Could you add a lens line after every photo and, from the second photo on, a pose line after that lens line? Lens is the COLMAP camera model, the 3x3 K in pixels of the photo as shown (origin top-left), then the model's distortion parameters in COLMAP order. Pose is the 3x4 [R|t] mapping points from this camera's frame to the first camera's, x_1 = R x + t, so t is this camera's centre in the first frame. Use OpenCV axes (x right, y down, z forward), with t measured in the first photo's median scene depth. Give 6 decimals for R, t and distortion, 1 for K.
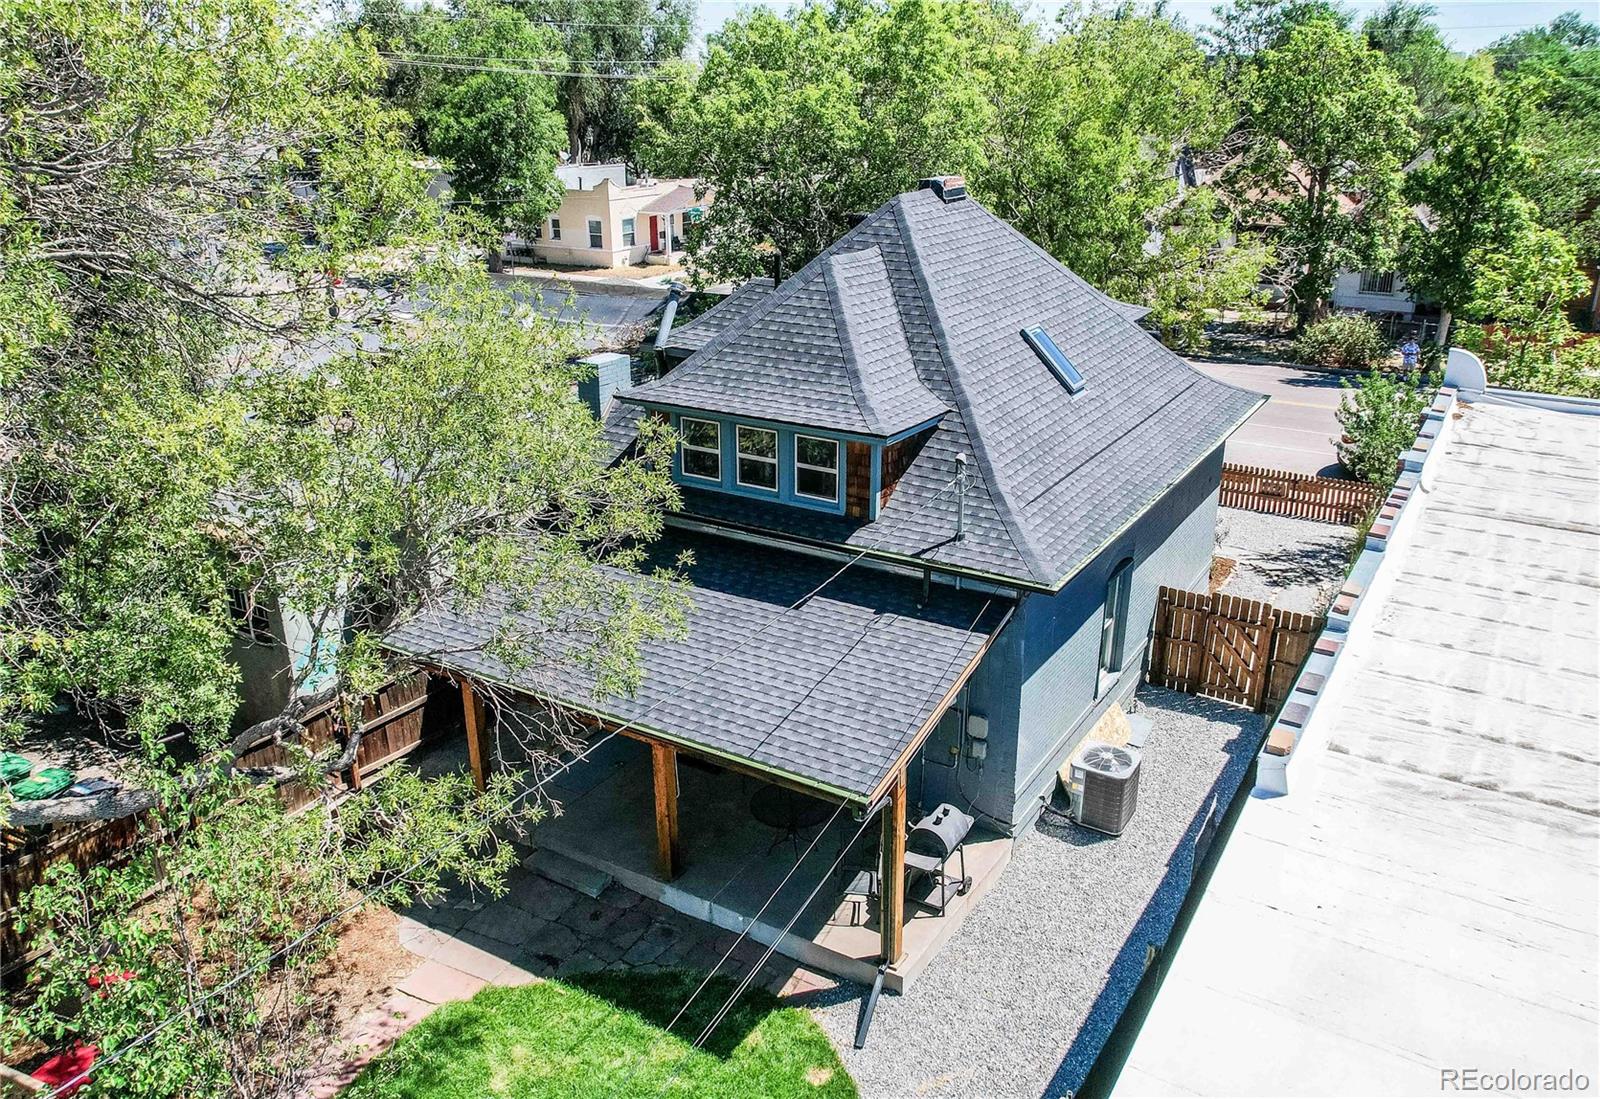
lens RADIAL K [[1243.6, 0, 798.4], [0, 1243.6, 535.9], [0, 0, 1]] dist [-0.012277, -0.003260]
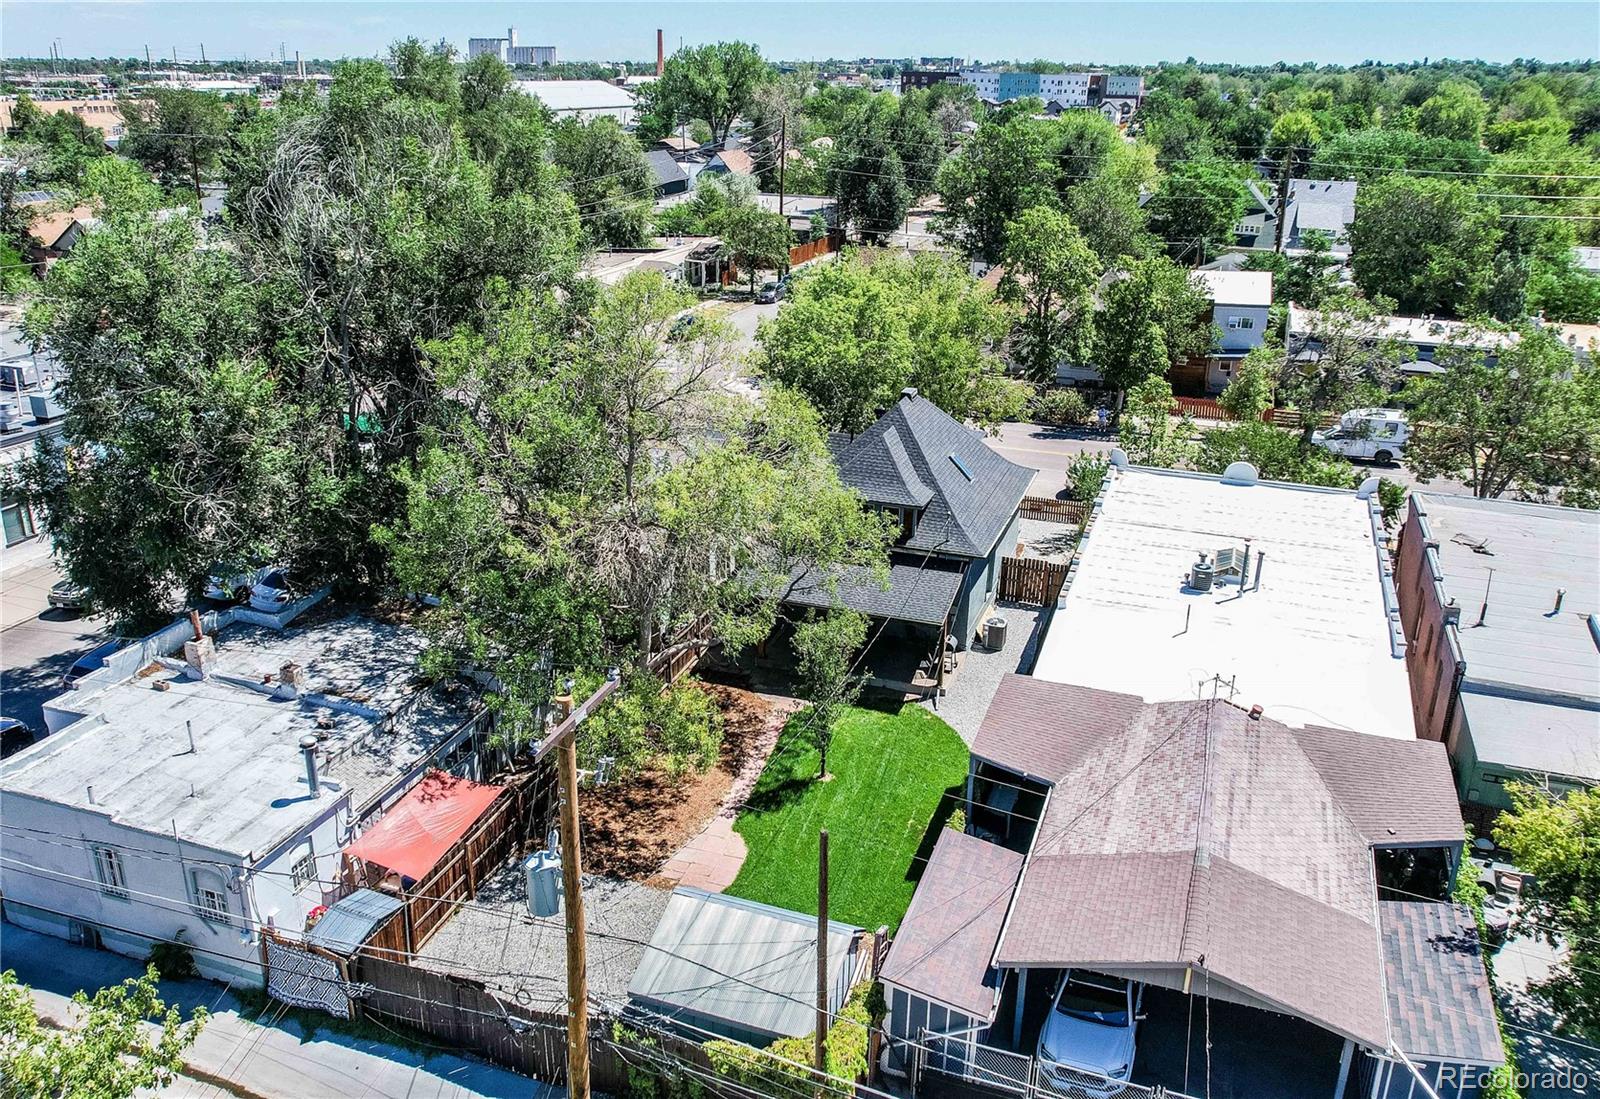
lens RADIAL K [[1243.6, 0, 801.0], [0, 1243.6, 556.5], [0, 0, 1]] dist [-0.012277, -0.003260]
pose [[0.977194, -0.055452, 0.204982, -0.586810], [0.052308, 0.998416, 0.020727, -0.030165], [-0.205807, -0.009532, 0.978546, -1.275742]]
